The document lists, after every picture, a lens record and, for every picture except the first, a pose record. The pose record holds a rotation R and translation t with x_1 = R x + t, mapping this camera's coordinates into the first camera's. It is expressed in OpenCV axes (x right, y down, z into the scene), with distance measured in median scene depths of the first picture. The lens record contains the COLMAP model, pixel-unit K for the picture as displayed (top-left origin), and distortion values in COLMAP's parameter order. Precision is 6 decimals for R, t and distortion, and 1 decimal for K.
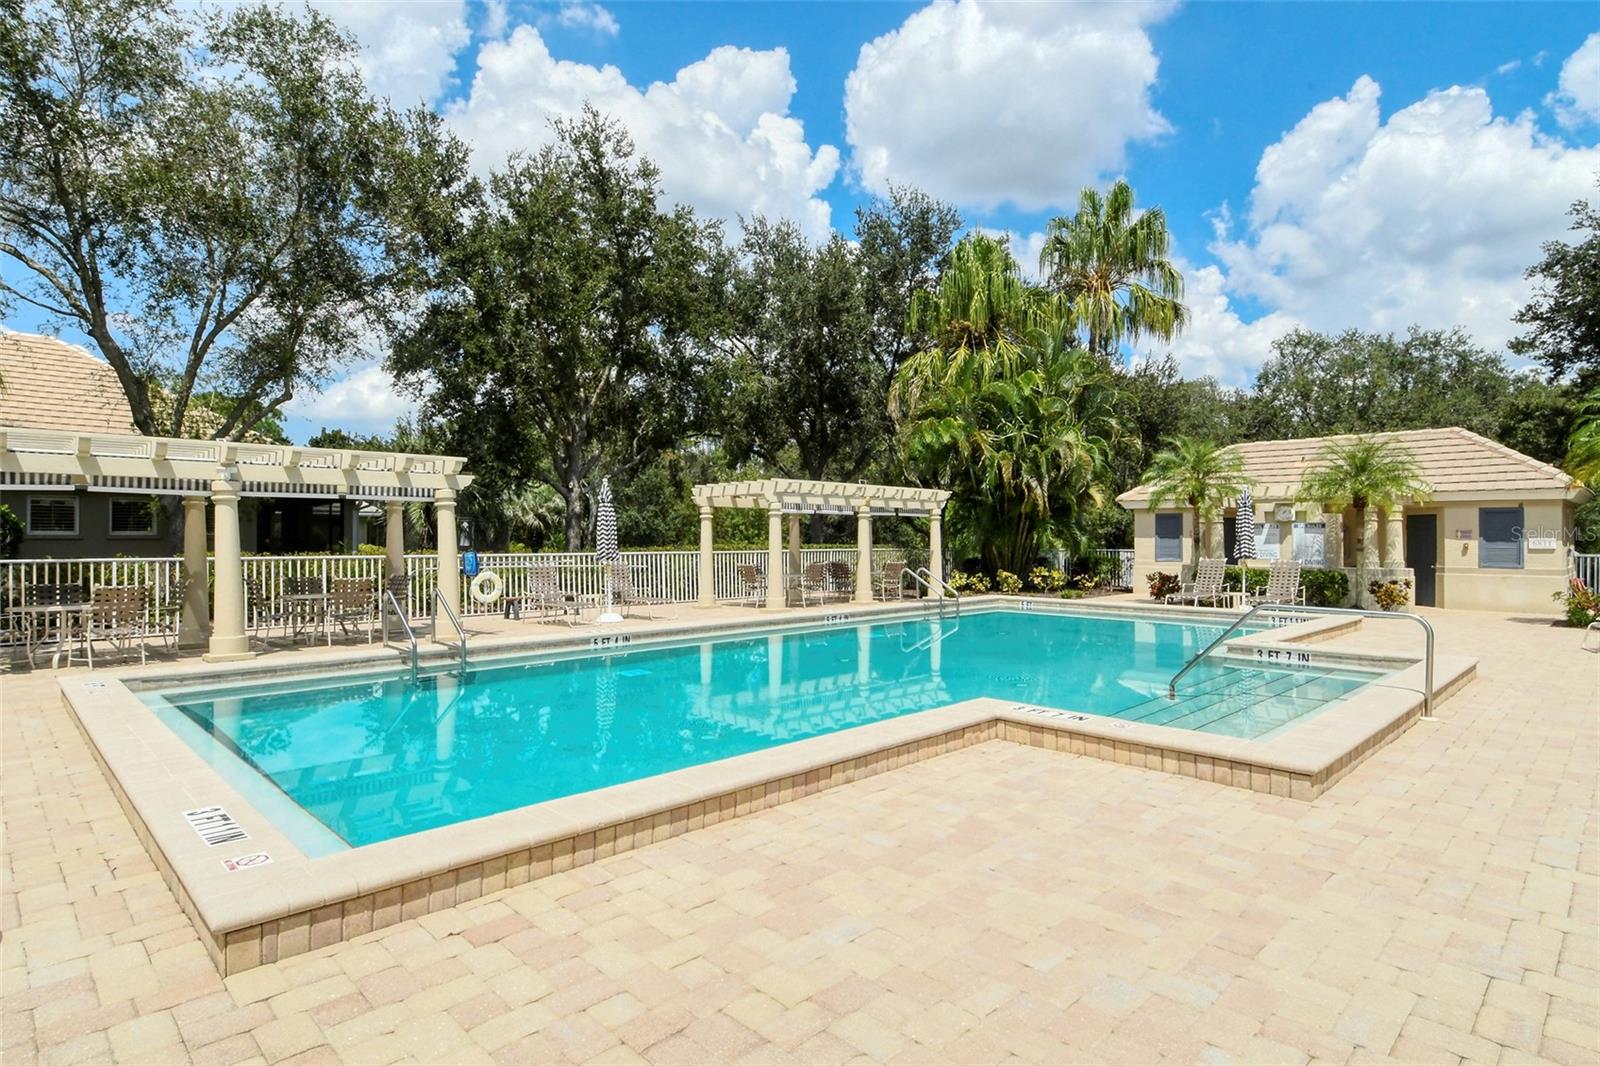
lens RADIAL K [[852.4, 0, 824.4], [0, 852.4, 531.6], [0, 0, 1]] dist [0.011234, -0.002205]
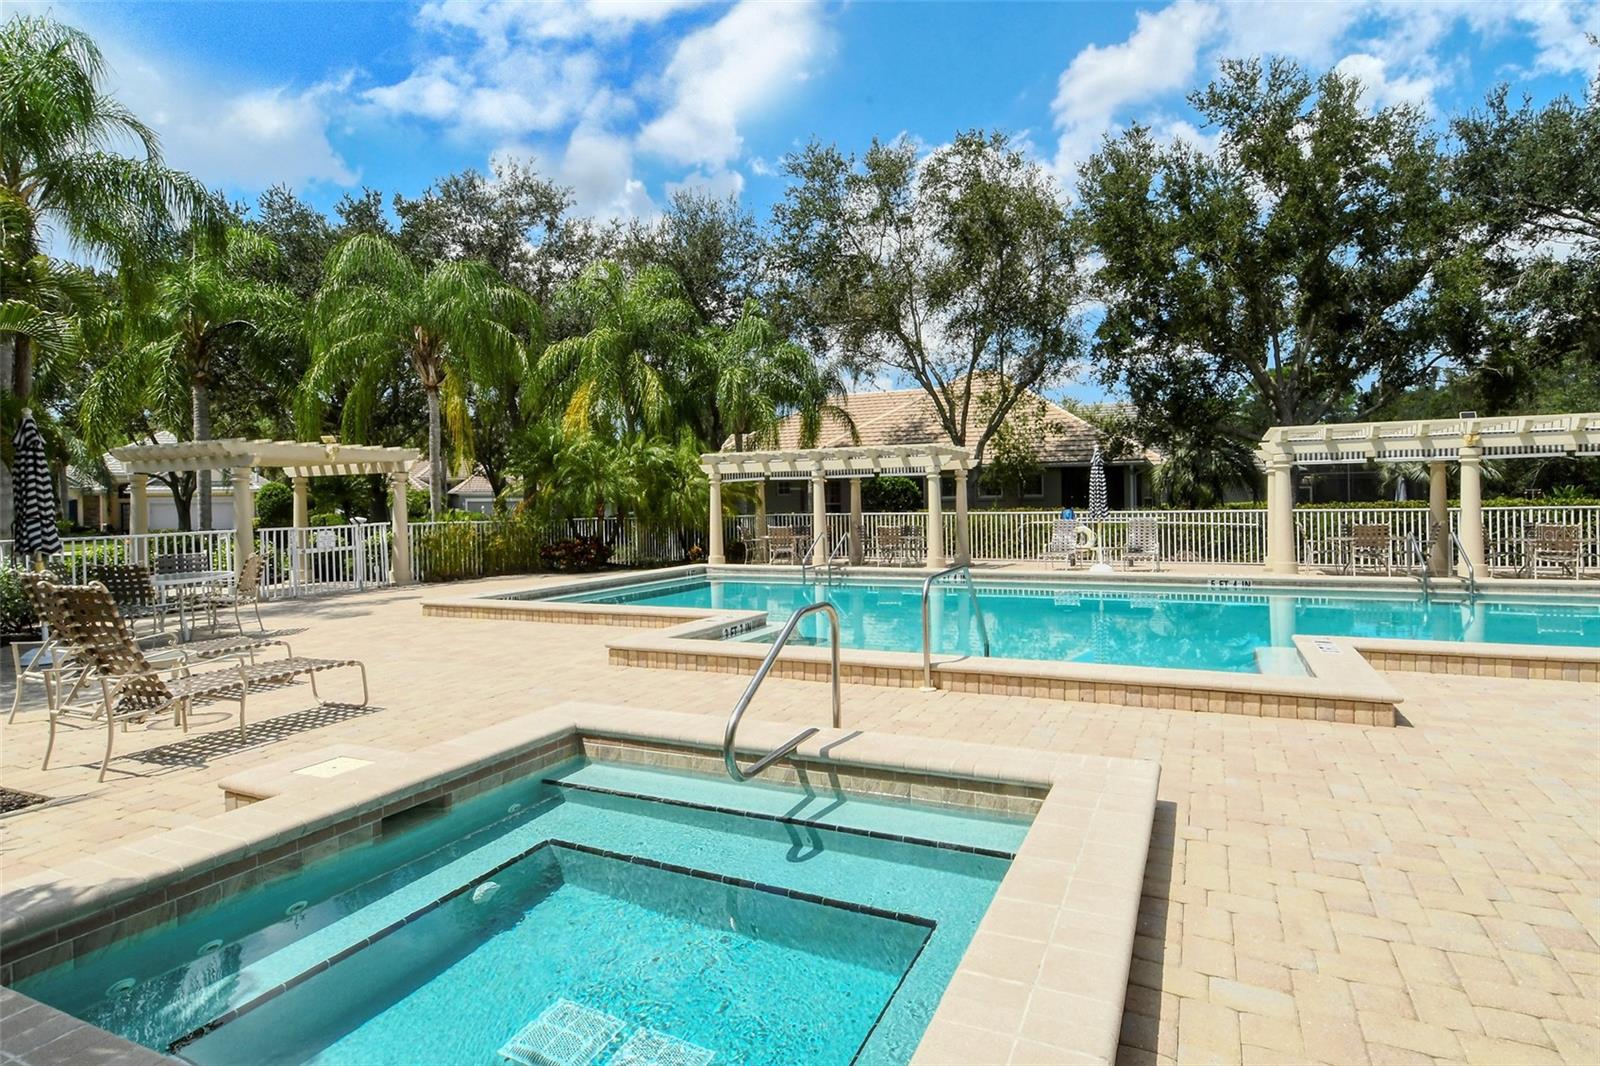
lens RADIAL K [[852.4, 0, 818.2], [0, 852.4, 522.4], [0, 0, 1]] dist [0.011234, -0.002205]
pose [[0.337280, 0.015999, -0.941268, 0.550571], [0.025730, 0.999325, 0.026206, 0.000497], [0.941053, -0.033058, 0.336641, 0.201416]]
